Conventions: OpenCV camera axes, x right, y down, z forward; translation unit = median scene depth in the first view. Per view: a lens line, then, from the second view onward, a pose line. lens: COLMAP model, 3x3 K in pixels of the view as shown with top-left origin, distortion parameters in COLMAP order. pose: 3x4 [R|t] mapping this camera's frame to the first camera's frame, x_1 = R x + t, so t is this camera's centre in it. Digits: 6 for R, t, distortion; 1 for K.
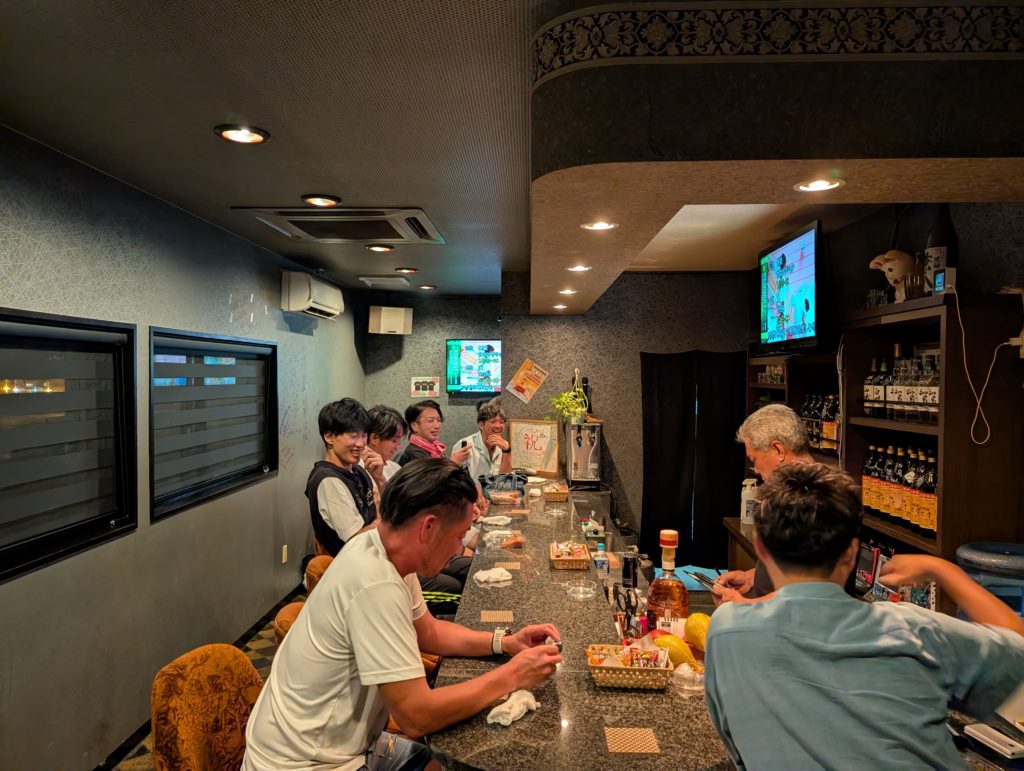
lens RADIAL K [[722.7, 0, 508.5], [0, 722.7, 387.6], [0, 0, 1]] dist [0.004369, -0.002455]
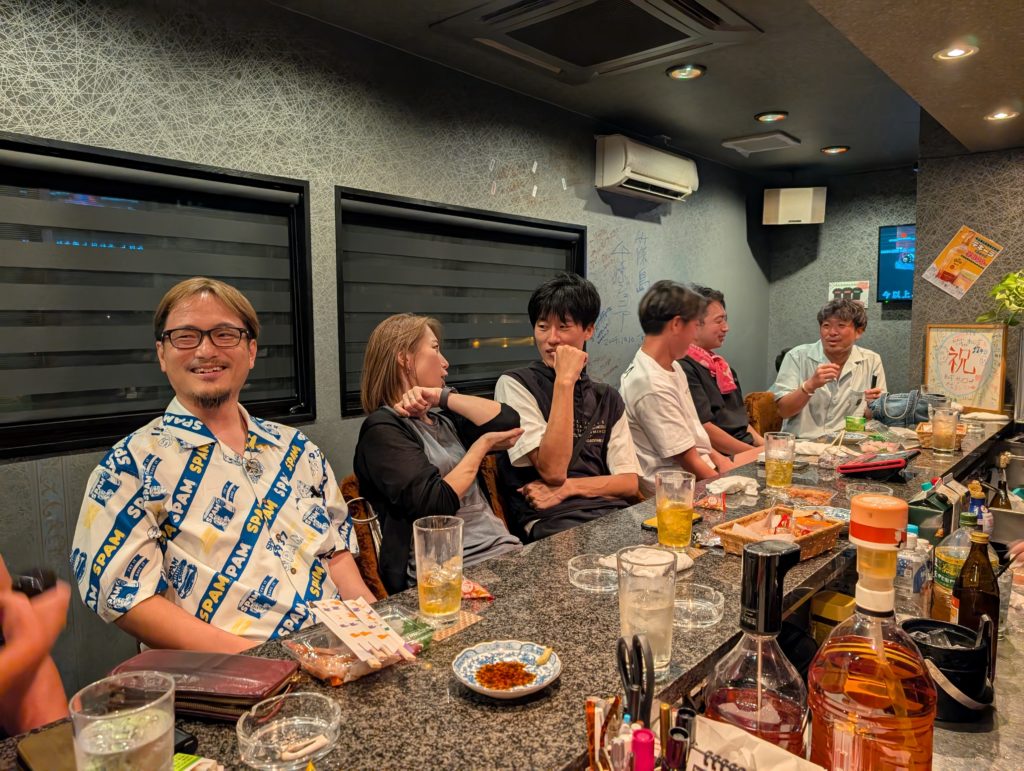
lens RADIAL K [[722.7, 0, 539.1], [0, 722.7, 378.0], [0, 0, 1]] dist [0.004369, -0.002455]
pose [[0.779014, 0.036669, -0.625934, 0.232676], [-0.001580, 0.998400, 0.056523, 0.094028], [0.627005, -0.043043, 0.777825, 0.503823]]
